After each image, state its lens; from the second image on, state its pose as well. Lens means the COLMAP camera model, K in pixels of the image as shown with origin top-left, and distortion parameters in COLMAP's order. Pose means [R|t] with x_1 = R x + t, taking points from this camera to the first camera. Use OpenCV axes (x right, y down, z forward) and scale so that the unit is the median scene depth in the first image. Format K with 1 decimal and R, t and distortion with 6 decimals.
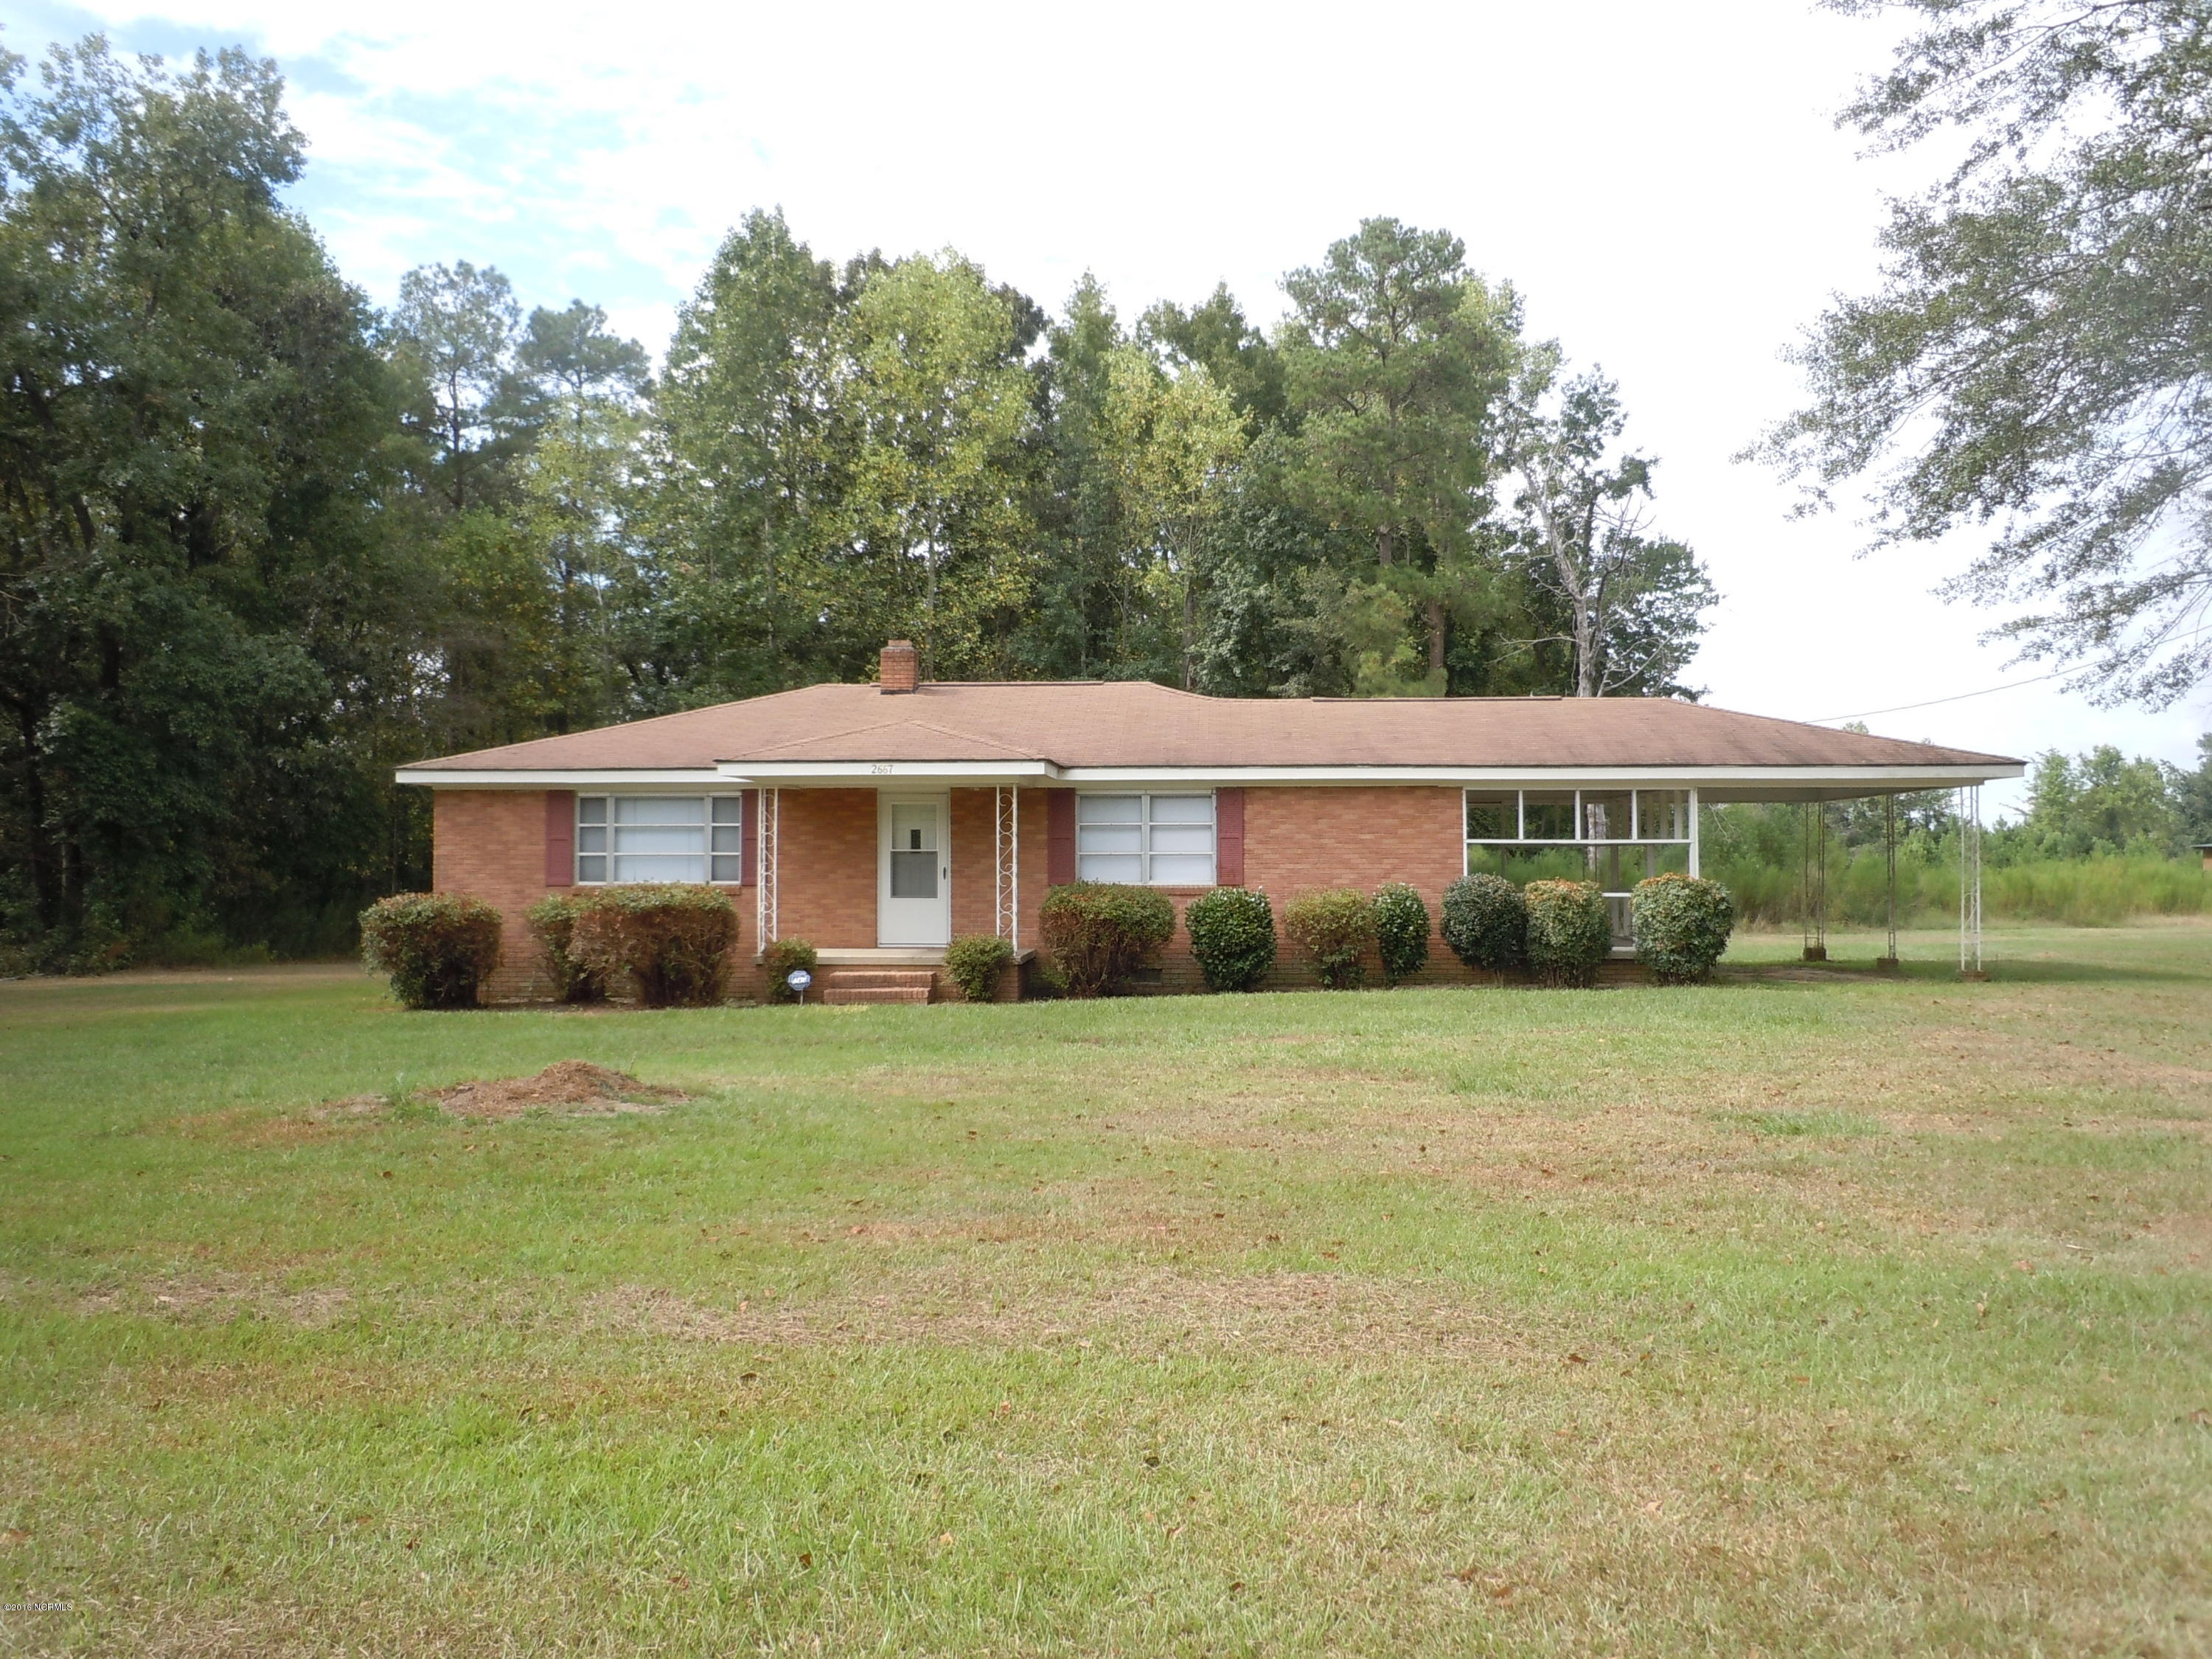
lens RADIAL K [[1829.6, 0, 1114.7], [0, 1829.6, 832.6], [0, 0, 1]] dist [0.009506, -0.052175]
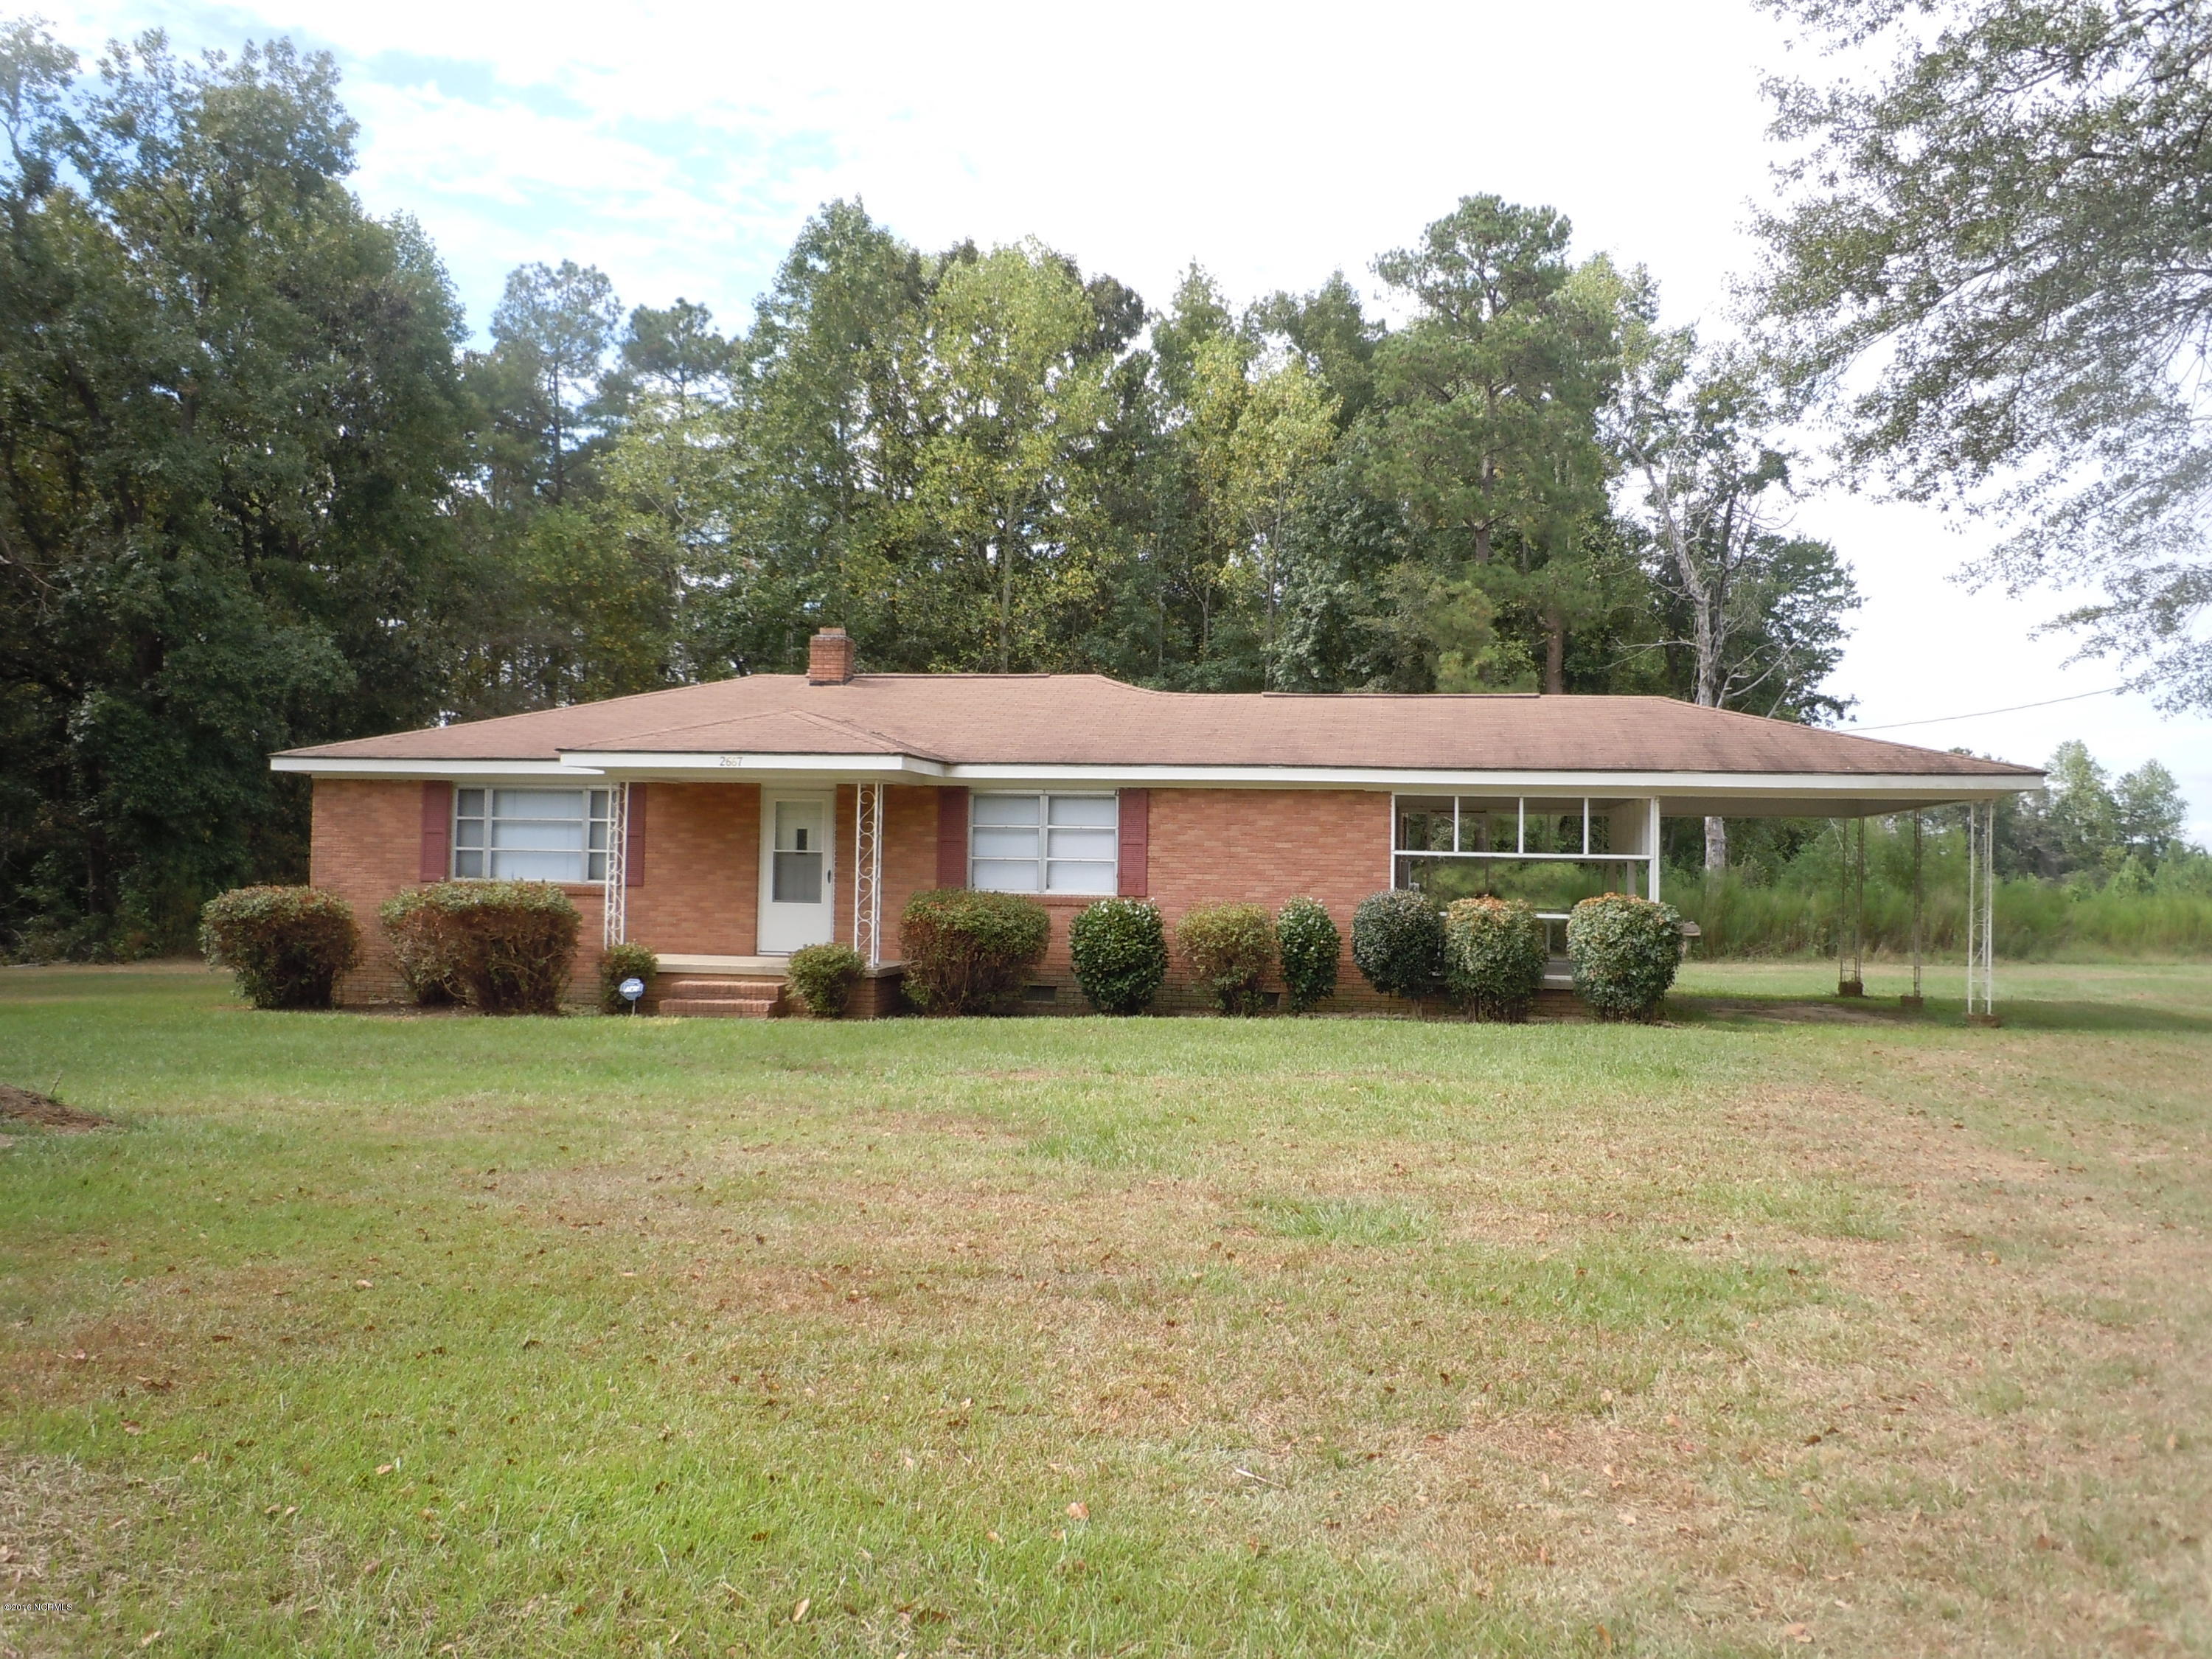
lens RADIAL K [[1829.6, 0, 1111.9], [0, 1829.6, 832.6], [0, 0, 1]] dist [0.009506, -0.052175]
pose [[0.993774, 0.017753, -0.109990, 0.122649], [-0.018358, 0.999821, -0.004494, 0.001218], [0.109890, 0.006485, 0.993923, 0.079858]]
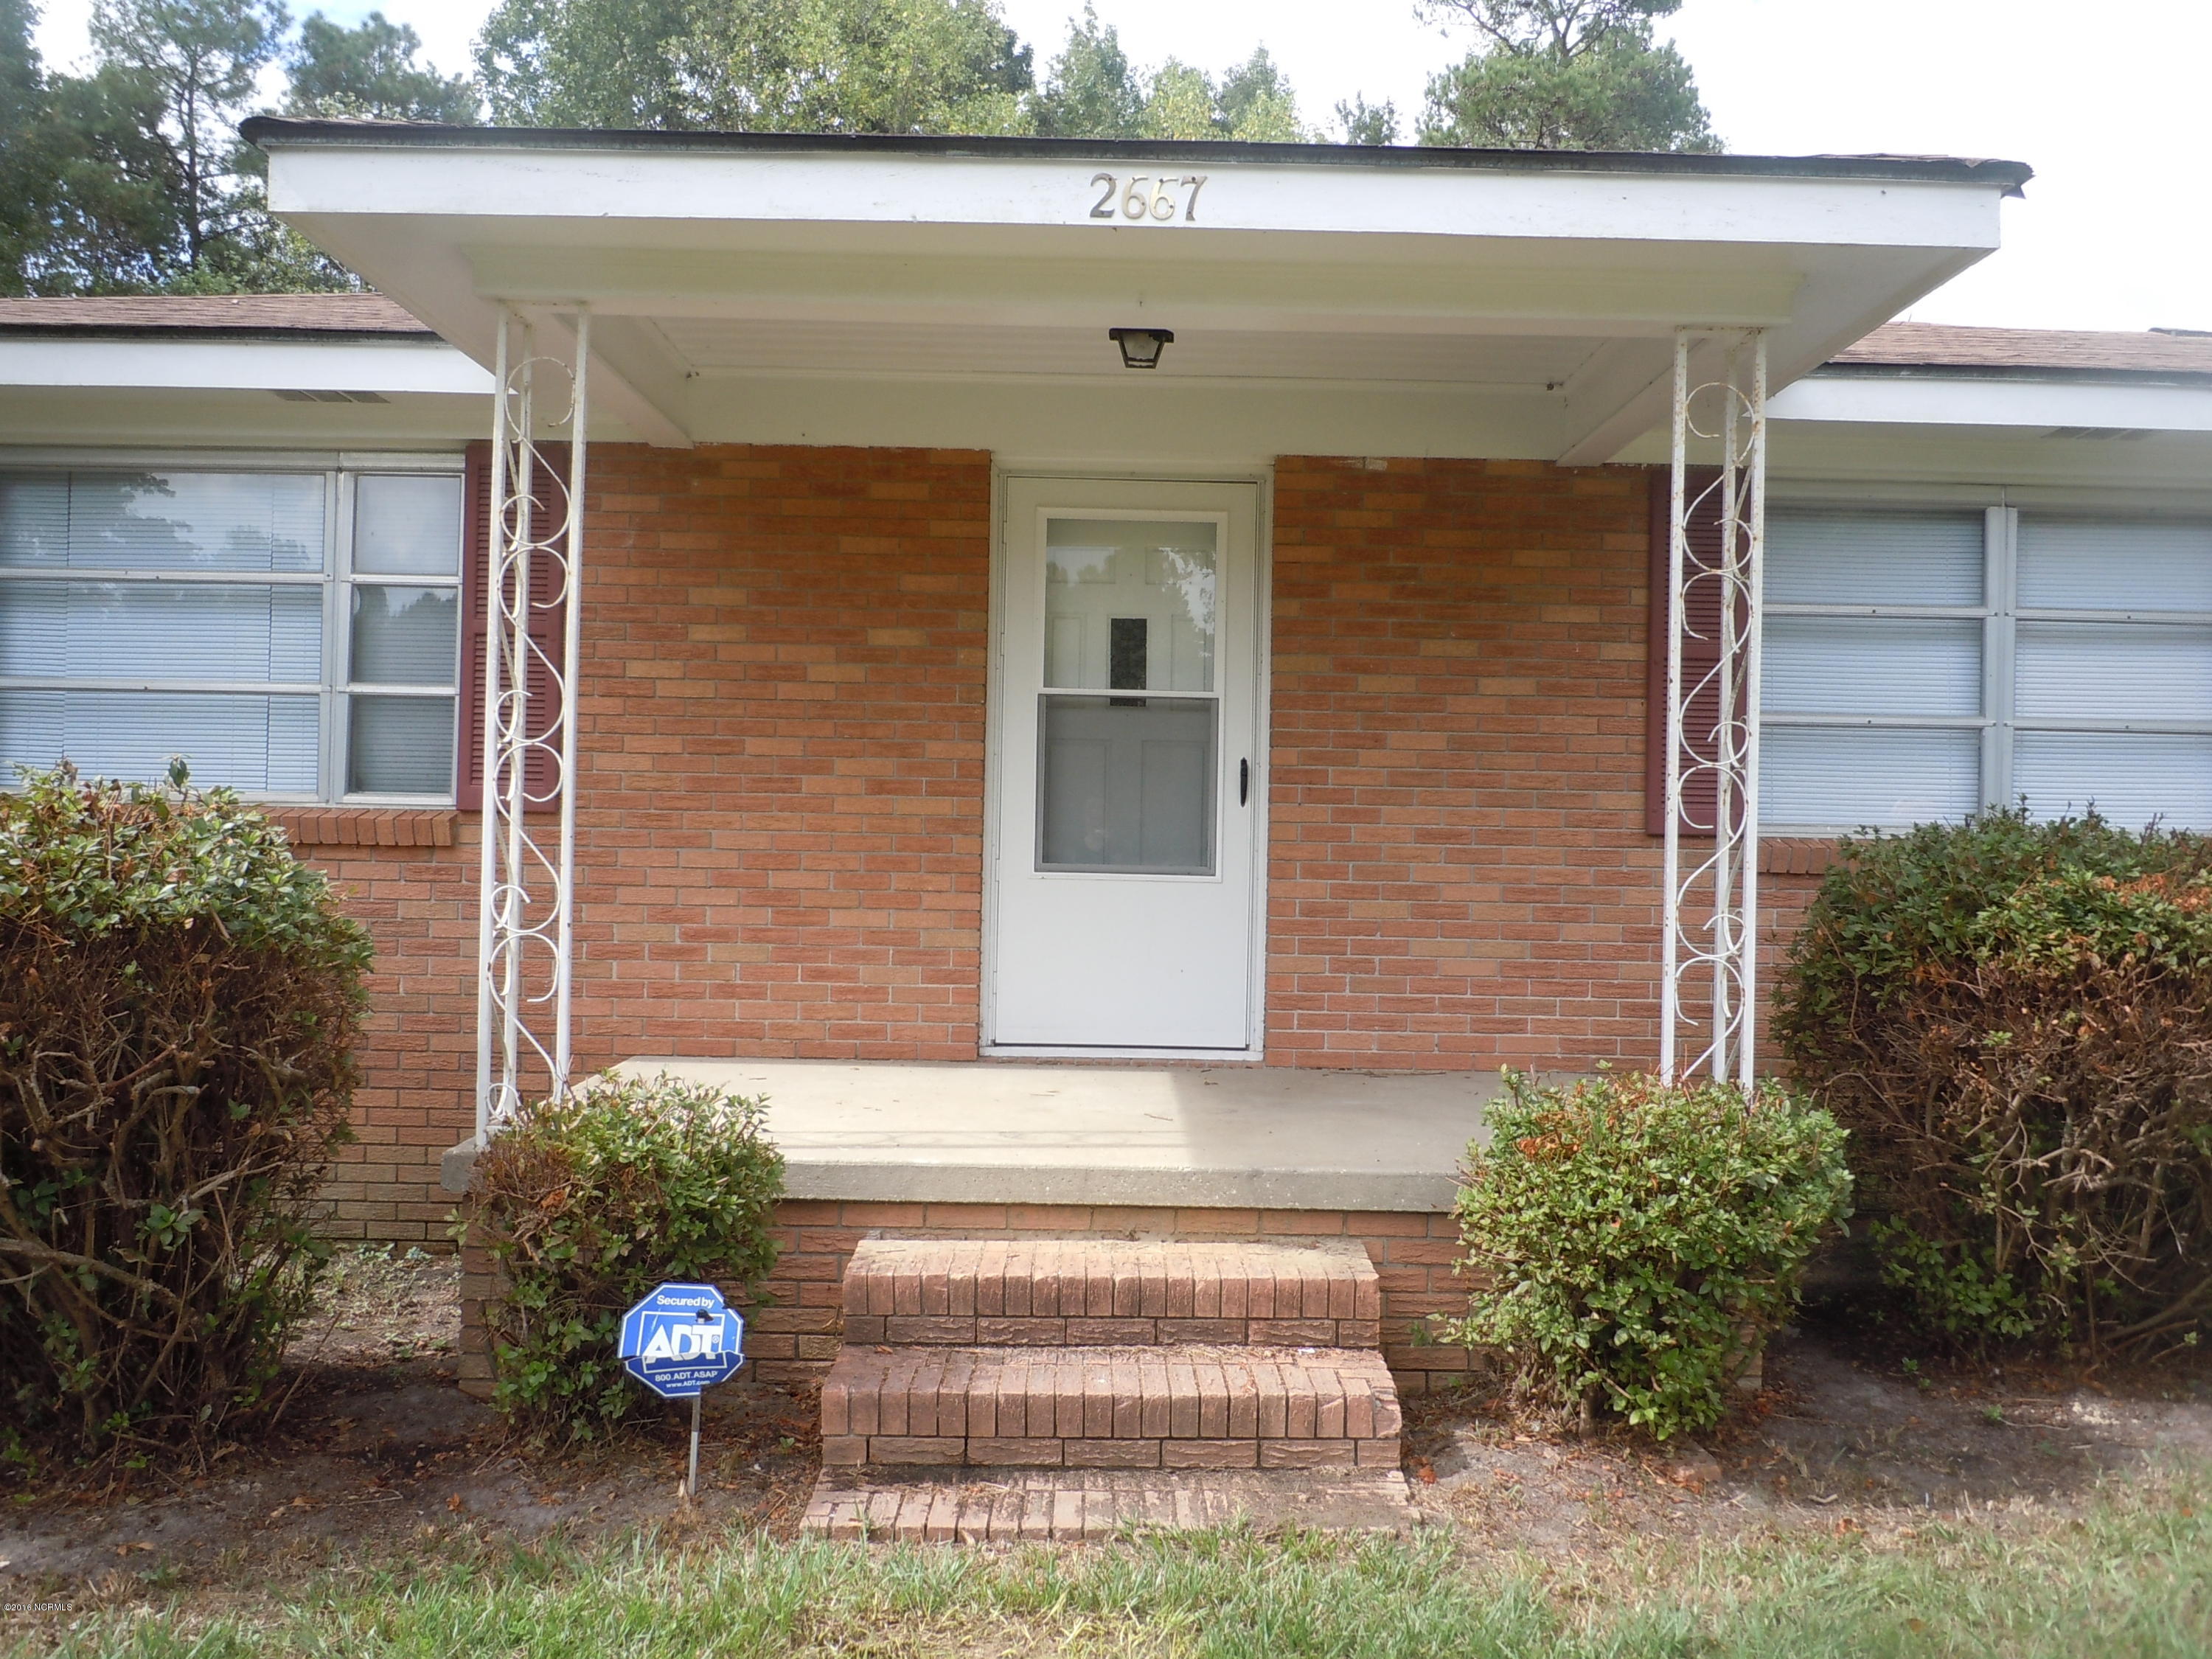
lens RADIAL K [[1829.6, 0, 1114.7], [0, 1829.6, 820.4], [0, 0, 1]] dist [0.009506, -0.052175]
pose [[0.997611, 0.020839, 0.065870, -0.105438], [-0.021597, 0.999708, 0.010804, 0.020753], [-0.065625, -0.012201, 0.997770, 0.602359]]
